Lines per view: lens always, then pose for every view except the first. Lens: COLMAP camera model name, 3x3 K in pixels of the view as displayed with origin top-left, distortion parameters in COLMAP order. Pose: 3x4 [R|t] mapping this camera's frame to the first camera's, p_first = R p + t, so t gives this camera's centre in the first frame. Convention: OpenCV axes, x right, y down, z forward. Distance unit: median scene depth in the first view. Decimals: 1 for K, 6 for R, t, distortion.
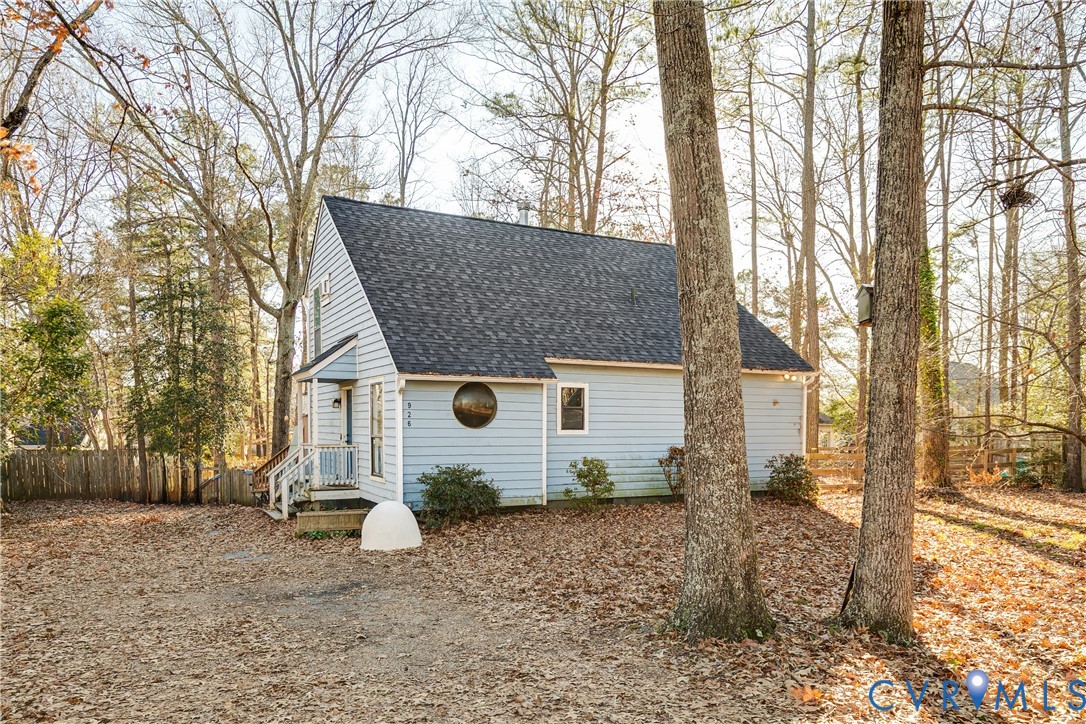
lens RADIAL K [[756.2, 0, 592.3], [0, 756.2, 361.9], [0, 0, 1]] dist [-0.024921, 0.000641]
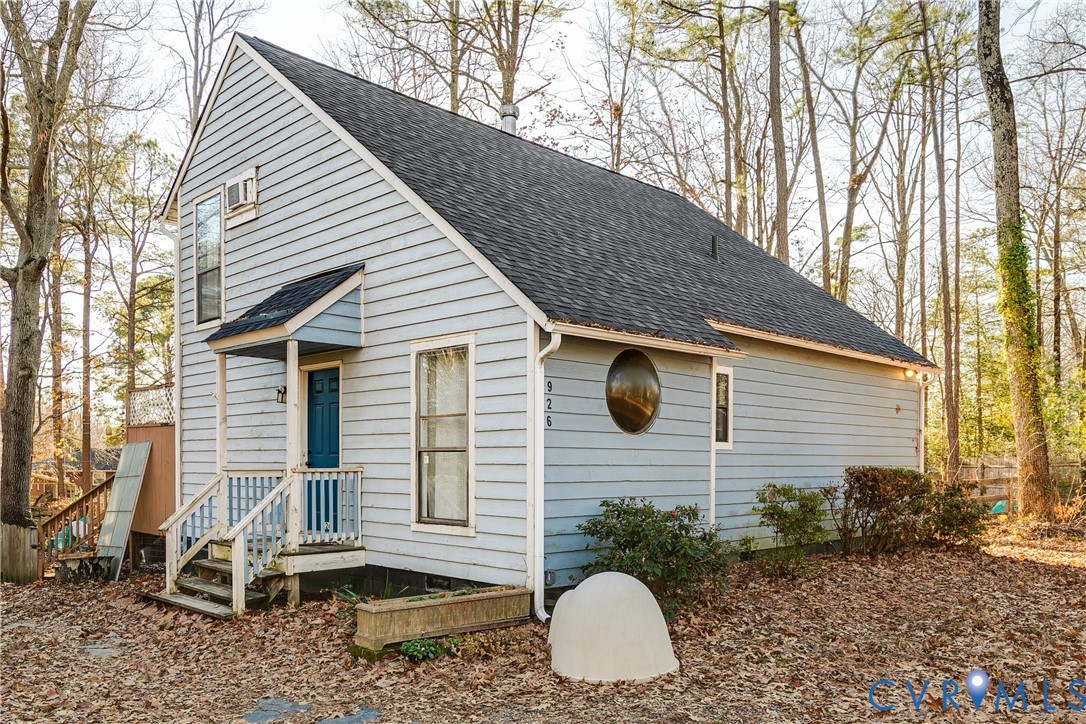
lens RADIAL K [[862.9, 0, 566.2], [0, 862.9, 400.9], [0, 0, 1]] dist [-0.005047, 0.006851]
pose [[0.962547, 0.015287, 0.270684, -0.349677], [-0.018558, 0.999782, 0.009529, 0.054795], [-0.270479, -0.014196, 0.962621, 0.375079]]
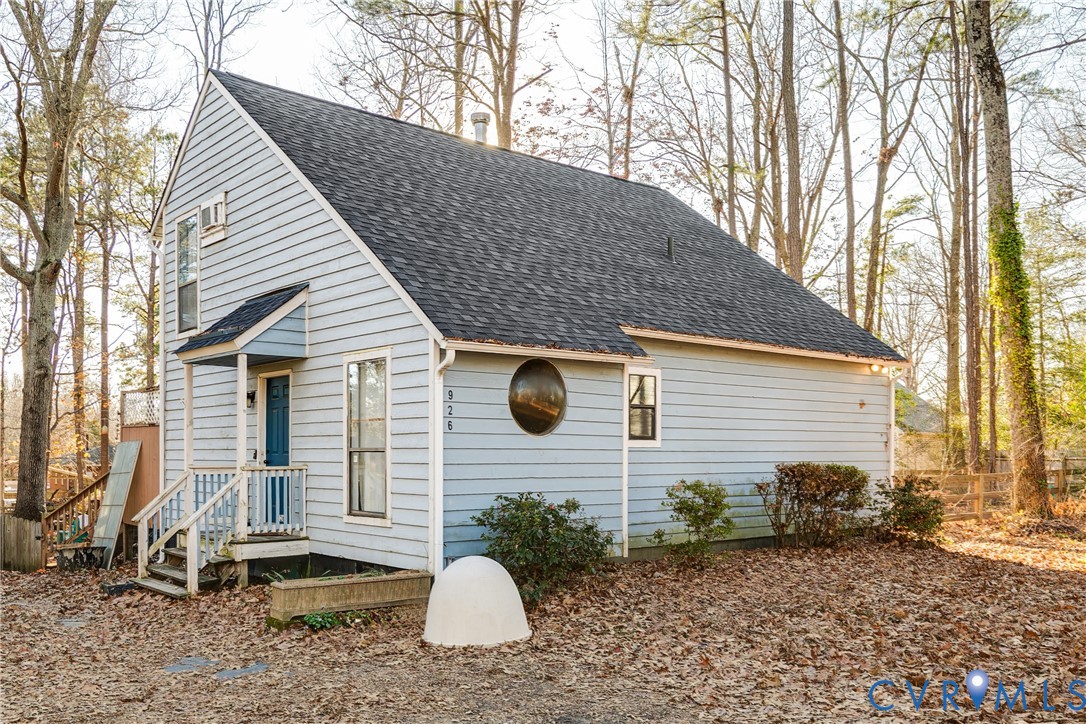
lens RADIAL K [[944.5, 0, 543.0], [0, 944.5, 362.0], [0, 0, 1]] dist [-0.000753, 0.000487]
pose [[0.982476, 0.011249, 0.186050, -0.275609], [-0.008569, 0.999848, -0.015199, 0.037626], [-0.186192, 0.013338, 0.982423, 0.225426]]
